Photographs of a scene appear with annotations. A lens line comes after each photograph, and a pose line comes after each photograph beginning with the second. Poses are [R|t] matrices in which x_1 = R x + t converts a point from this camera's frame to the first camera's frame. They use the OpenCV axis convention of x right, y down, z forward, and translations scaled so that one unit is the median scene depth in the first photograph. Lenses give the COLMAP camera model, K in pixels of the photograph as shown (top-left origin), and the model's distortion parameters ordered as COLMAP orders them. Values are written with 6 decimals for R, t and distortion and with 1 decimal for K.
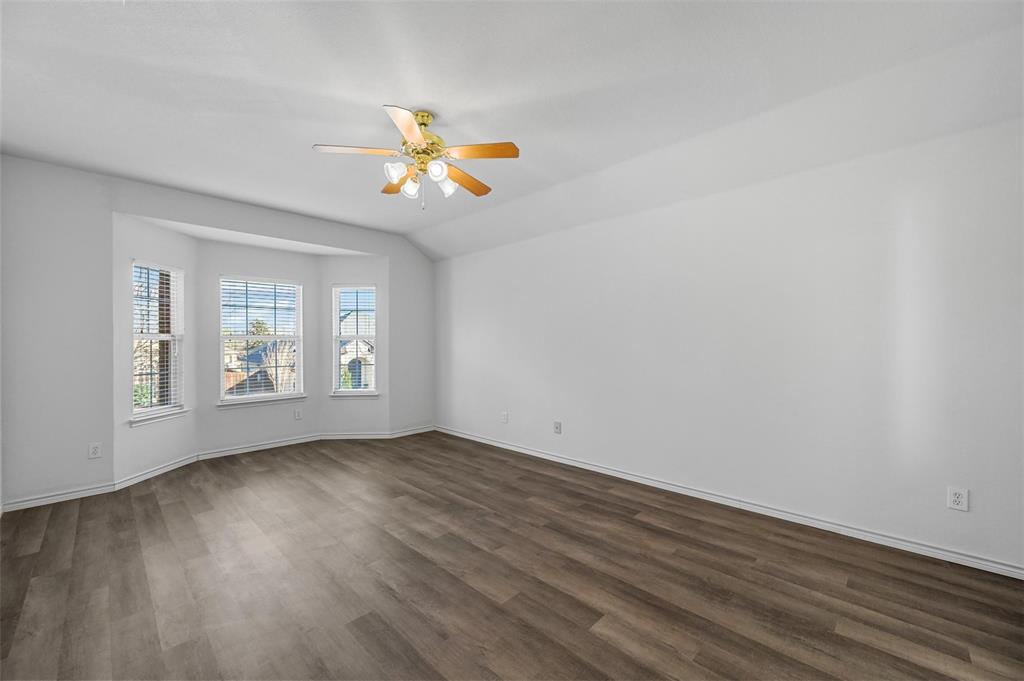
lens RADIAL K [[402.3, 0, 516.6], [0, 402.3, 338.6], [0, 0, 1]] dist [-0.002650, 0.000661]
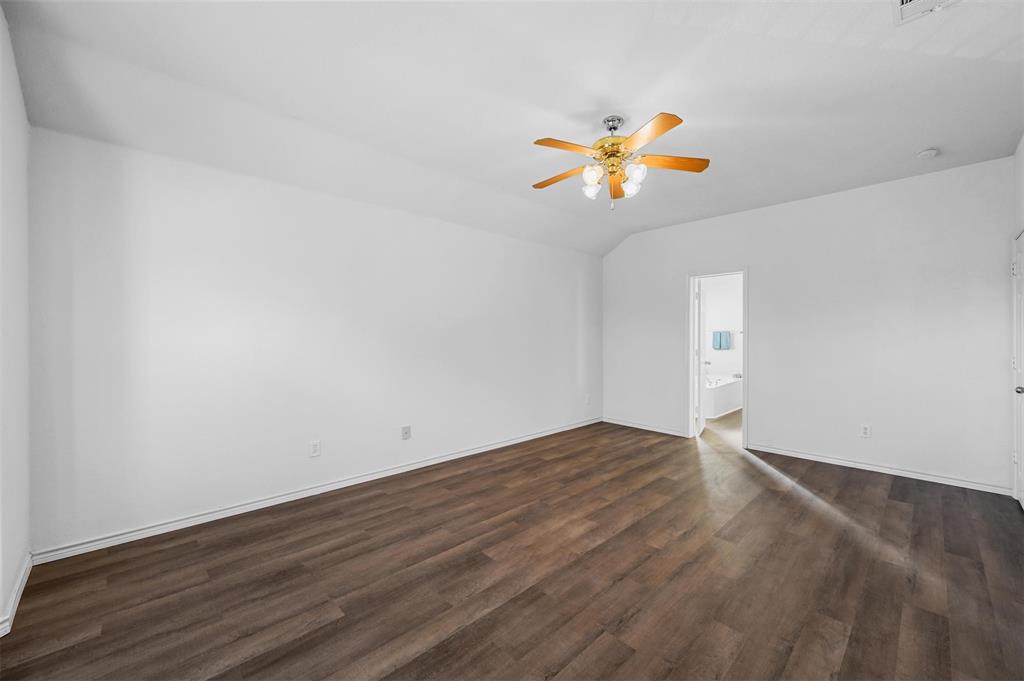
lens RADIAL K [[402.3, 0, 516.6], [0, 402.3, 338.6], [0, 0, 1]] dist [-0.002650, 0.000661]
pose [[0.040820, 0.000115, 0.999167, -1.020898], [-0.007065, 0.999975, 0.000174, 0.015660], [-0.999142, -0.007066, 0.040820, 0.953843]]
